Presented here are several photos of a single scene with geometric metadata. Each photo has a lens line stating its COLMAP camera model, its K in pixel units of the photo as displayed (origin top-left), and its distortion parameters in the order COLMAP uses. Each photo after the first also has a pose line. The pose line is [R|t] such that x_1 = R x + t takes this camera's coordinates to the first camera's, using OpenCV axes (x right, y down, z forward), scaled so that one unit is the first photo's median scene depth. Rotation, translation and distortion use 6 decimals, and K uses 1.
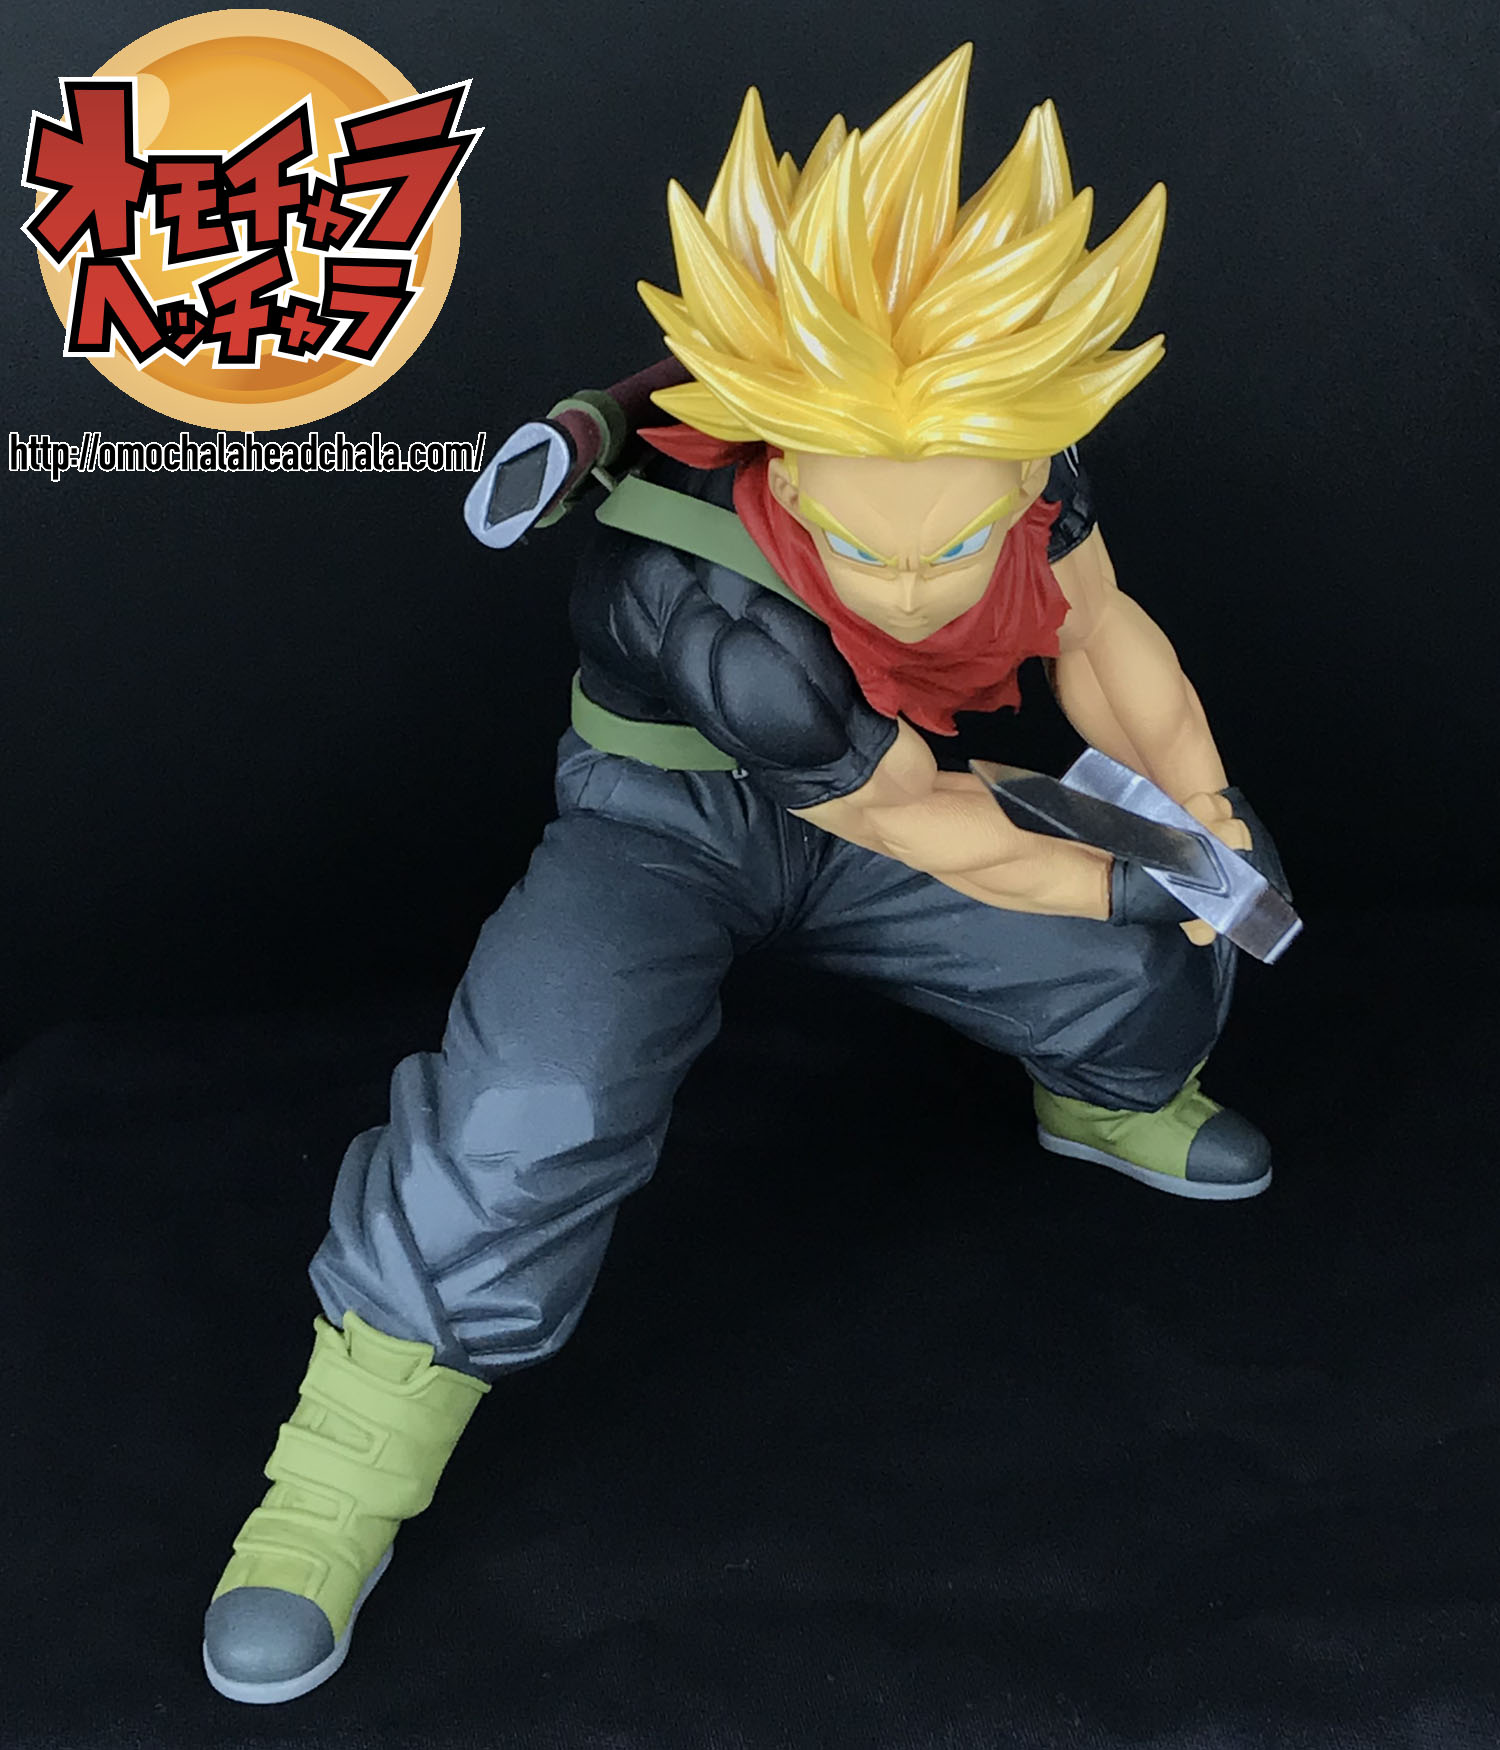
lens RADIAL K [[3801.7, 0, 869.4], [0, 3801.7, 830.4], [0, 0, 1]] dist [0.160696, -0.220393]
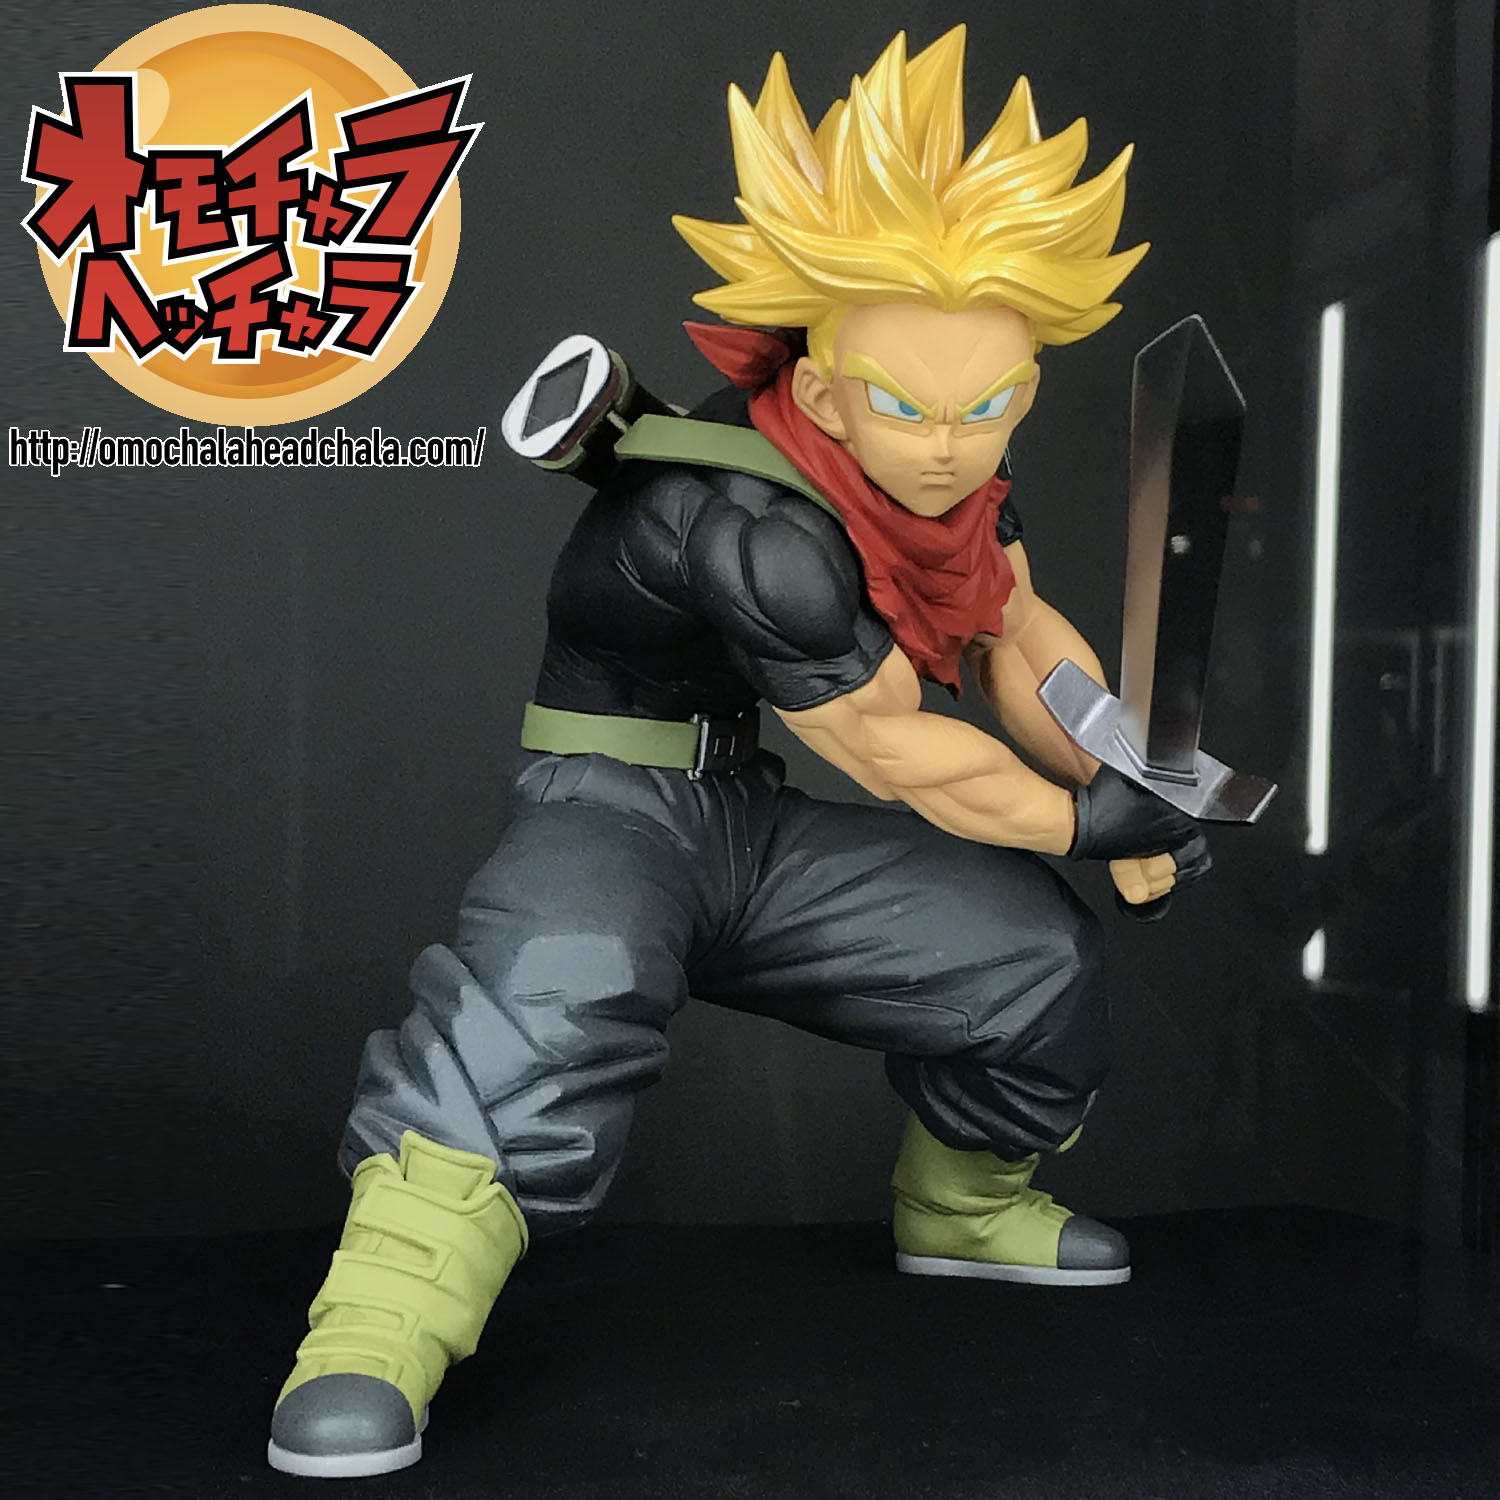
lens RADIAL K [[3419.7, 0, 866.6], [0, 3419.7, 833.3], [0, 0, 1]] dist [0.218460, -0.135126]
pose [[0.974201, 0.022871, 0.224521, -0.221623], [0.059431, 0.933738, -0.352989, 0.375152], [-0.217717, 0.357225, 0.908289, 0.130340]]
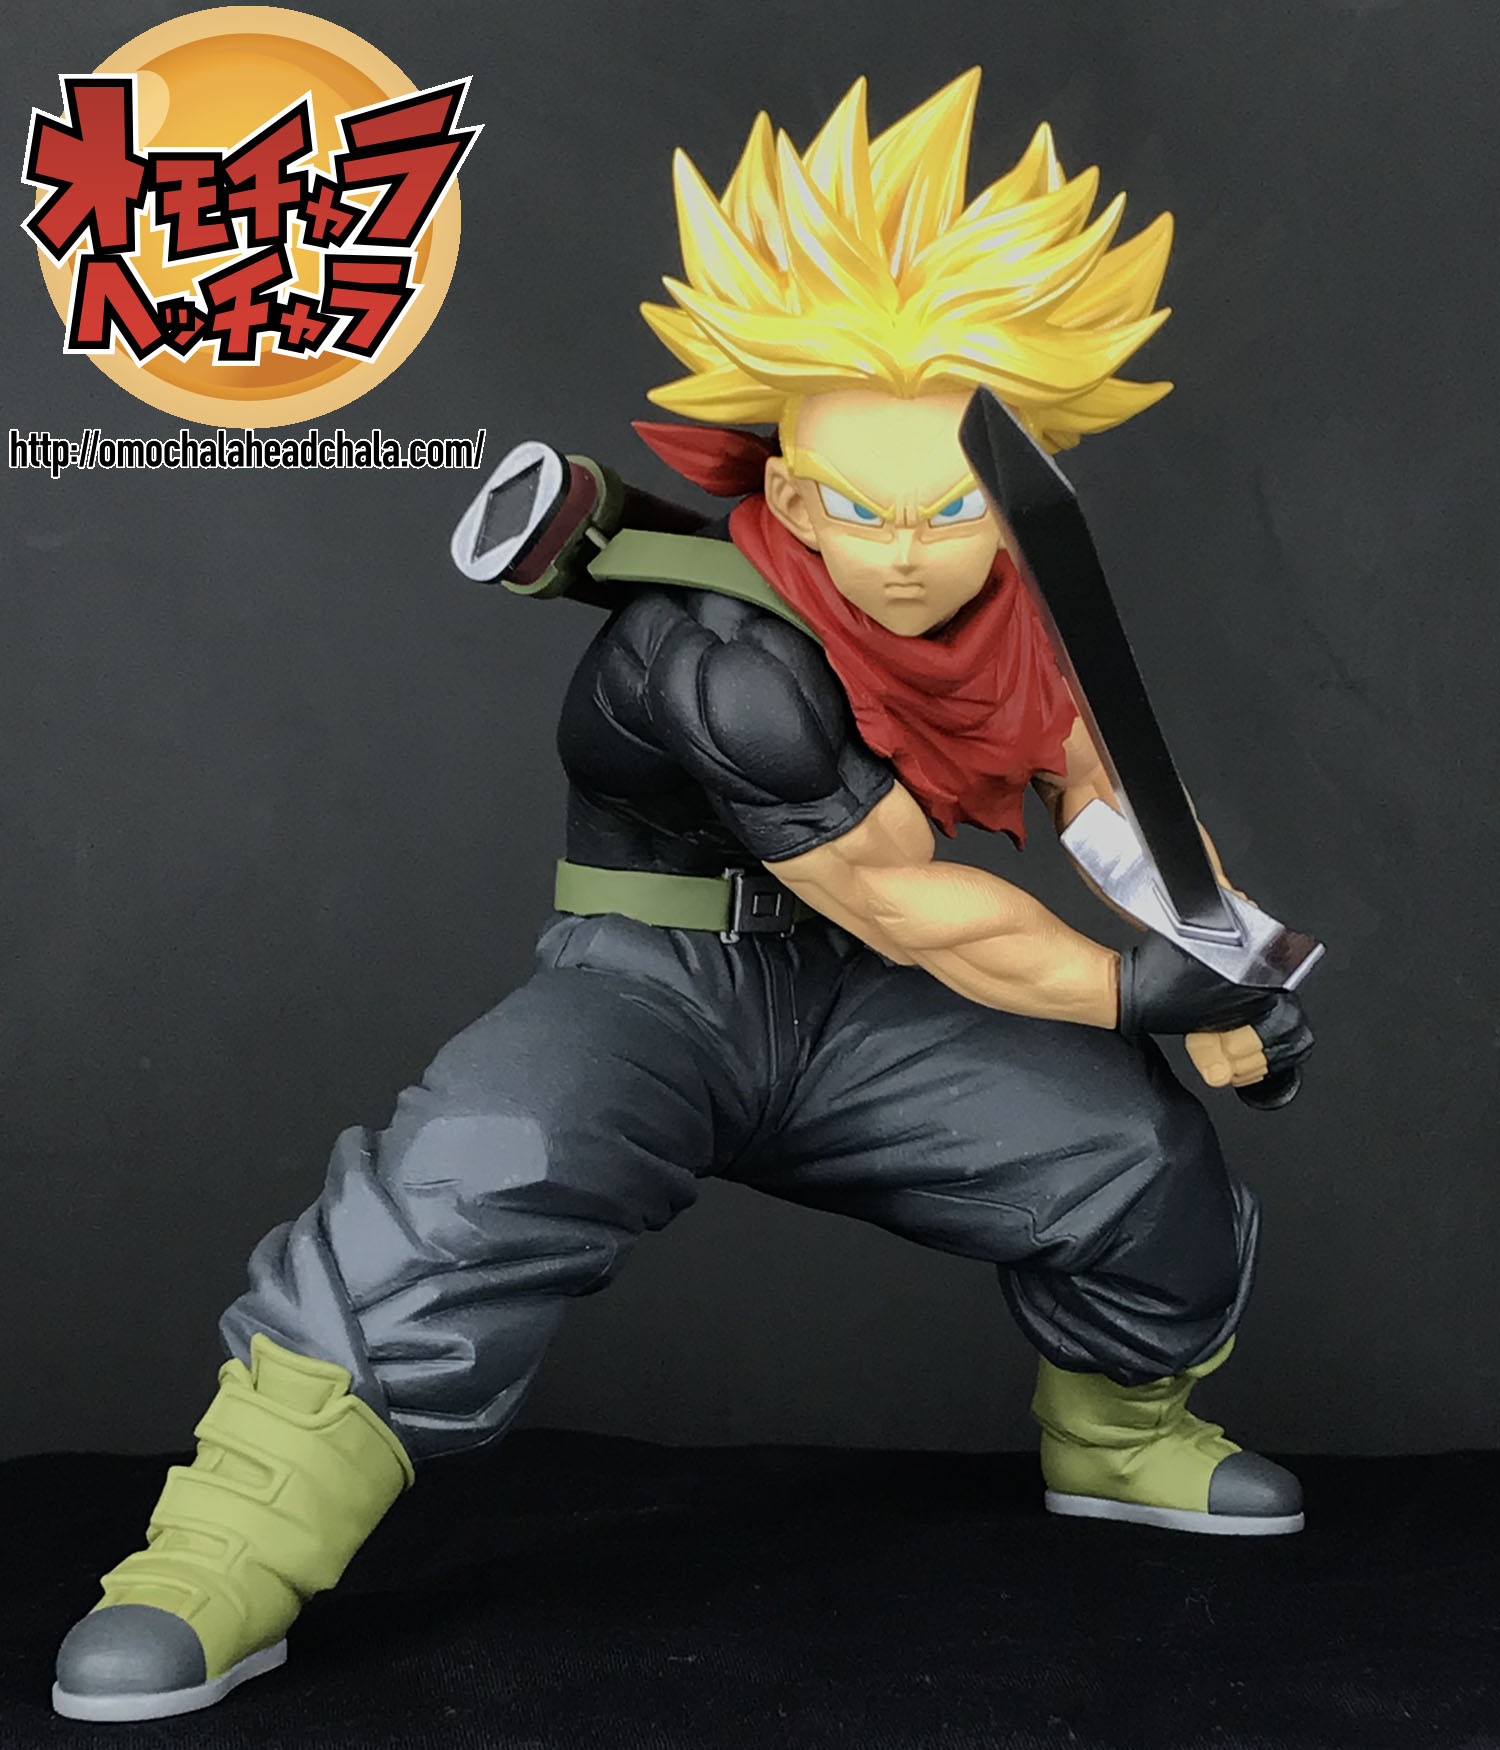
lens RADIAL K [[3709.5, 0, 866.0], [0, 3709.5, 973.5], [0, 0, 1]] dist [0.215224, -0.314636]
pose [[0.999524, 0.023078, -0.020464, 0.020886], [-0.028996, 0.929228, -0.368369, 0.362189], [0.010514, 0.368787, 0.929455, 0.160612]]
